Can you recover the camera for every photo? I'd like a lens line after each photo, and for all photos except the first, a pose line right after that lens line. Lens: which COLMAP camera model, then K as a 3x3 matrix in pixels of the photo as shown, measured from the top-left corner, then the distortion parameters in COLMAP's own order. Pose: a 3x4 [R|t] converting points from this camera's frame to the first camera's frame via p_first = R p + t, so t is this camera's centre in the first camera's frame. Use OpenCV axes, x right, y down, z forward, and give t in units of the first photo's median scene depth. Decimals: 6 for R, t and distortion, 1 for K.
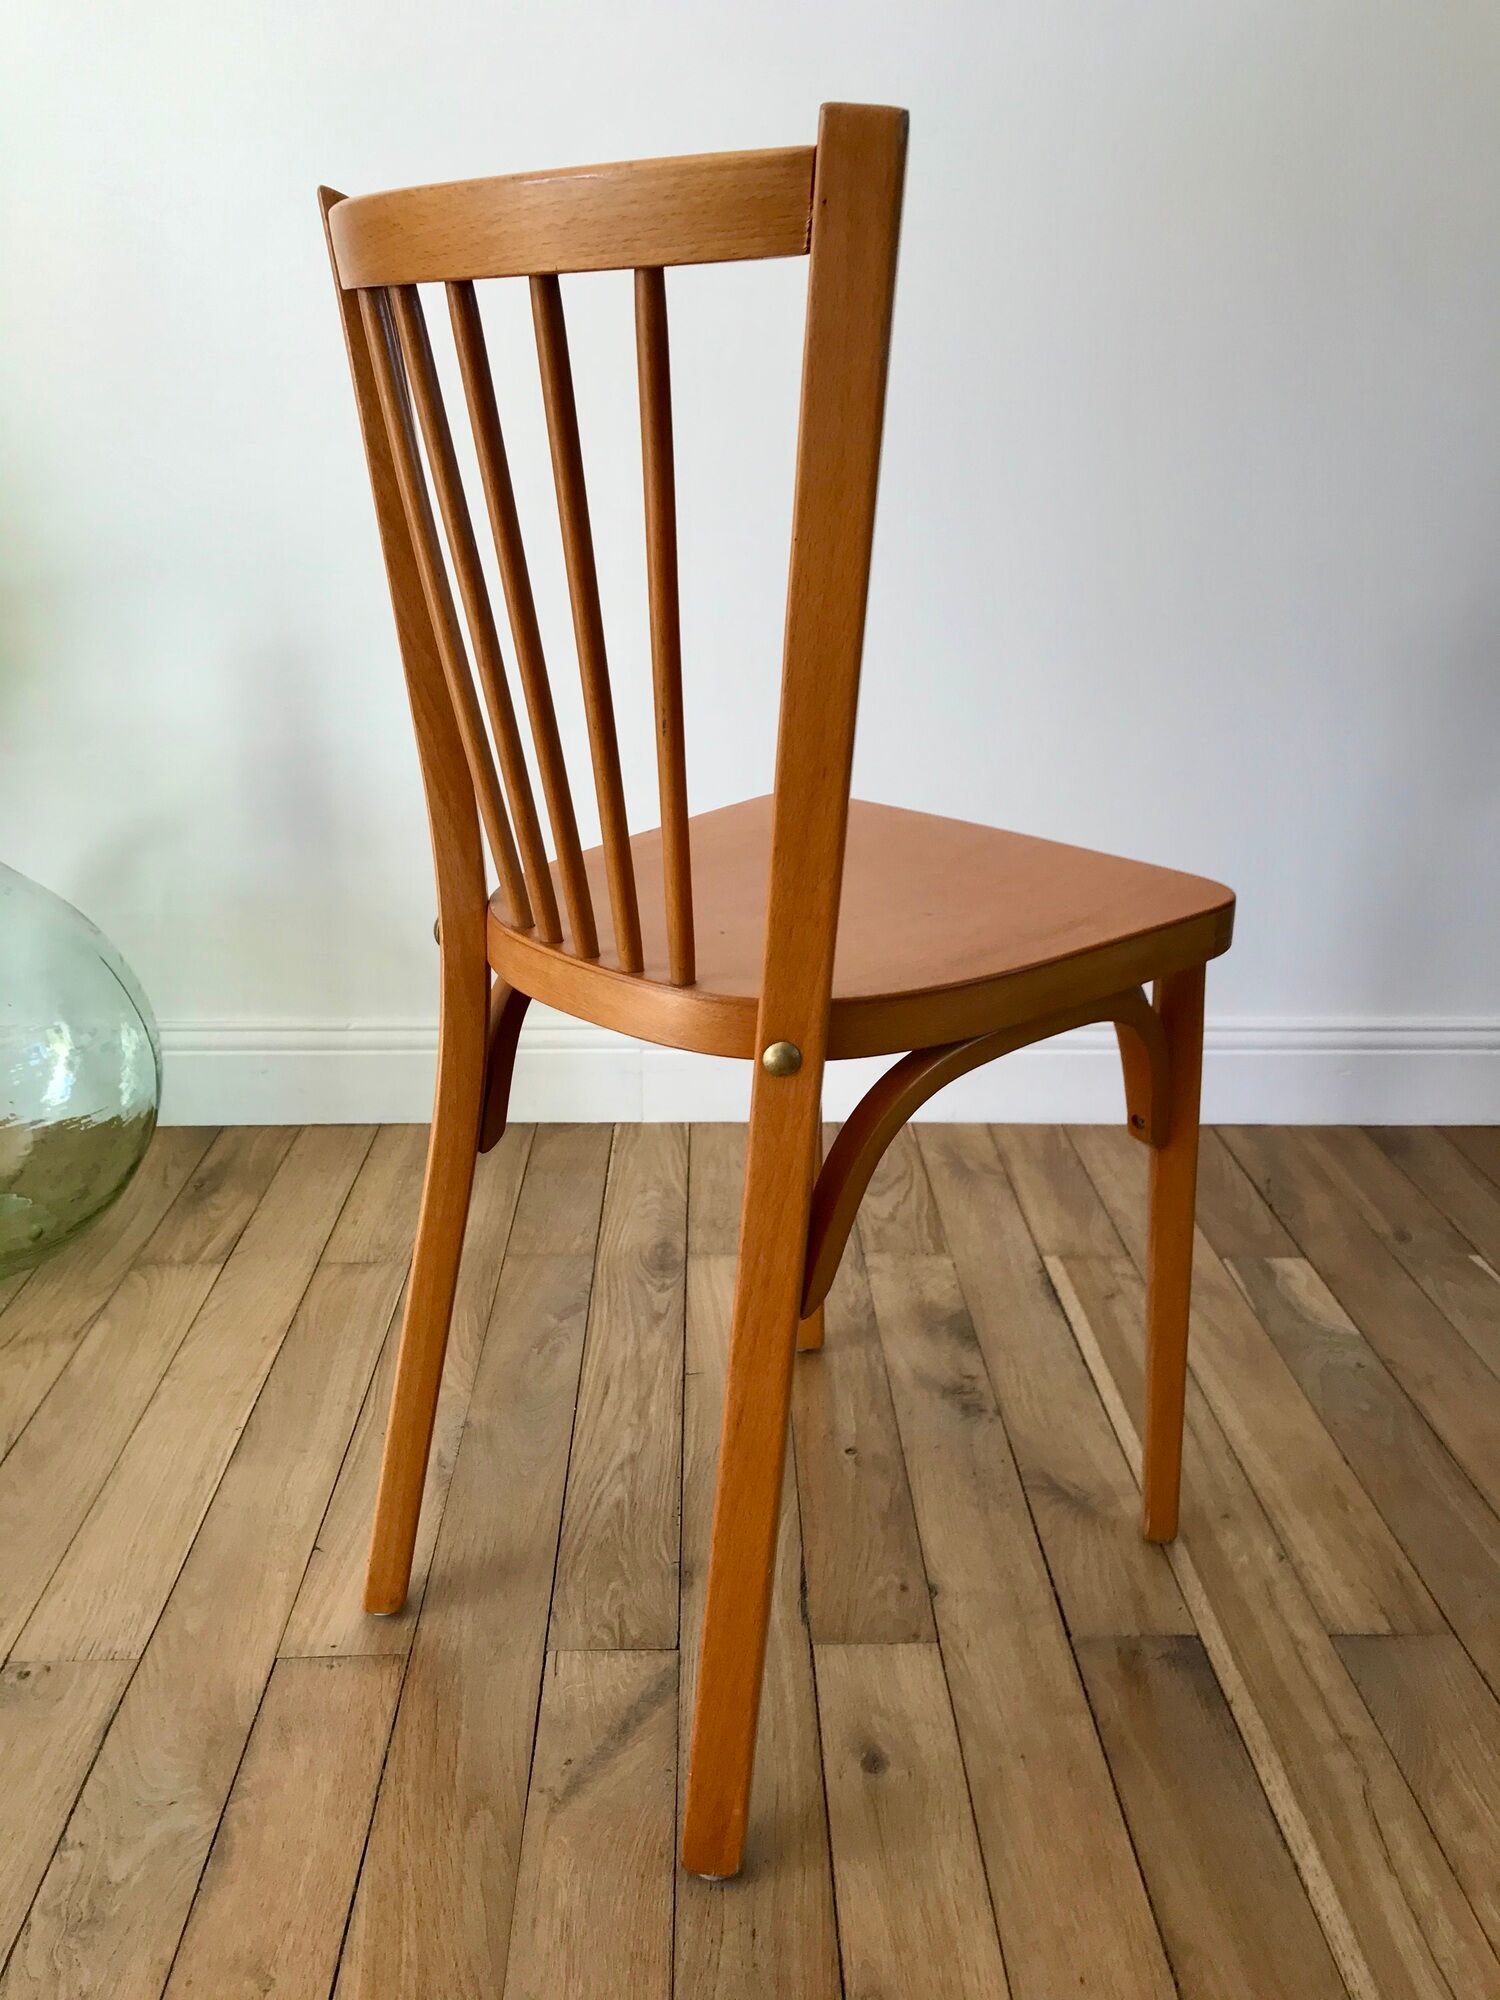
lens RADIAL K [[1603.5, 0, 758.0], [0, 1603.5, 990.3], [0, 0, 1]] dist [0.009517, 0.002860]
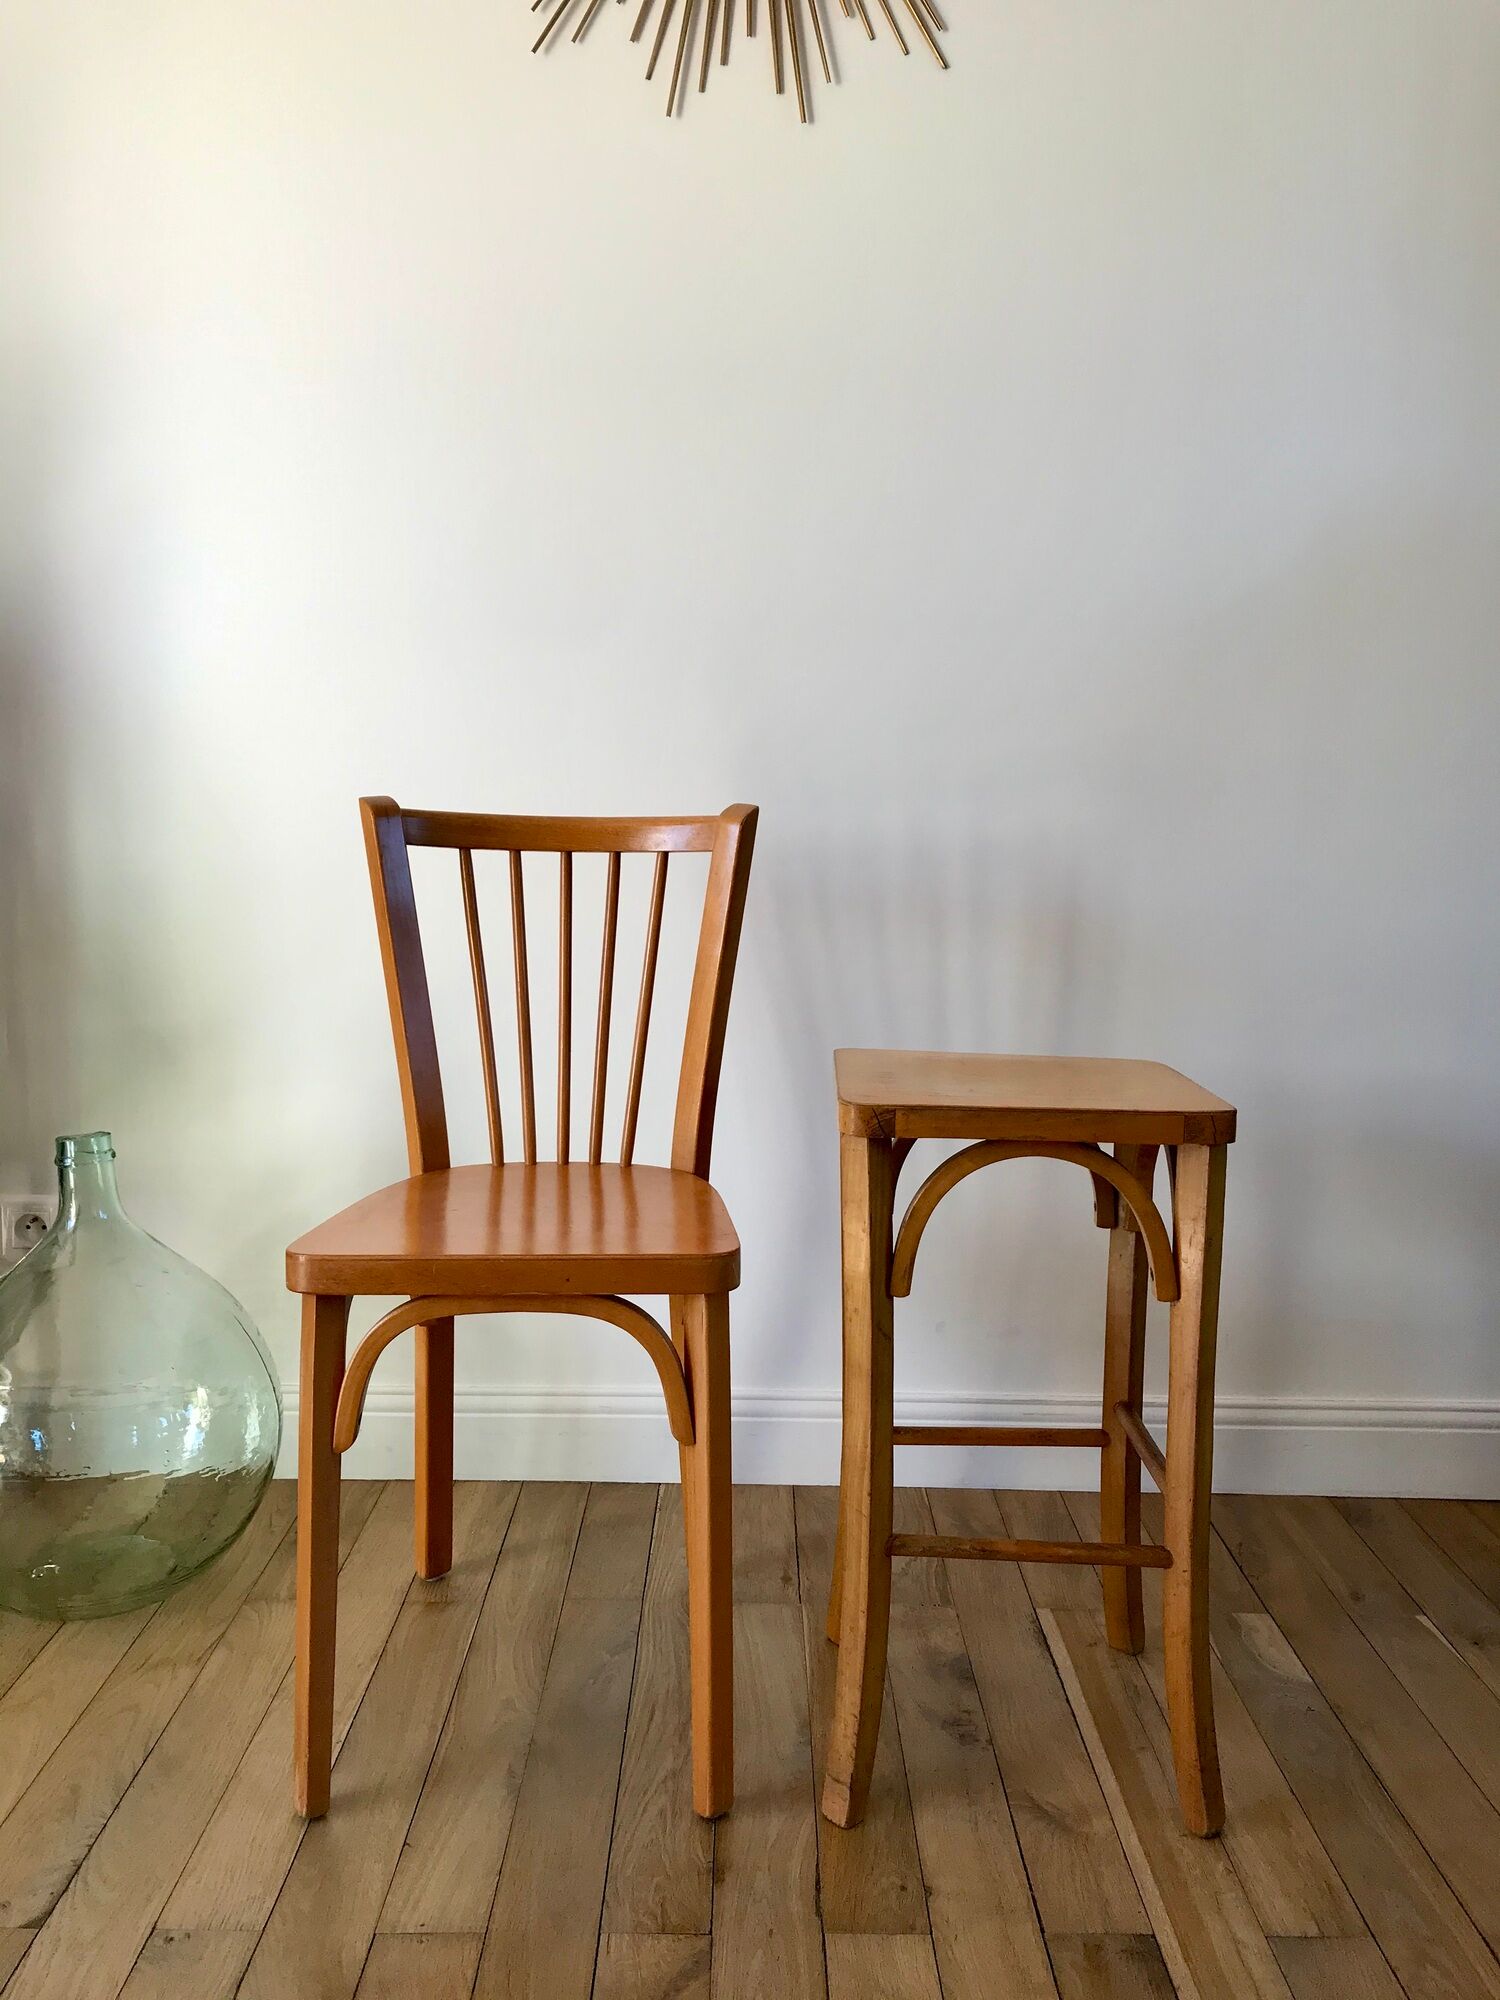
lens RADIAL K [[1603.5, 0, 756.3], [0, 1603.5, 977.2], [0, 0, 1]] dist [0.009517, 0.002860]
pose [[0.999589, 0.007379, -0.027717, 0.009175], [-0.013702, 0.971798, -0.235417, 0.002287], [0.025198, 0.235699, 0.971499, -0.258326]]
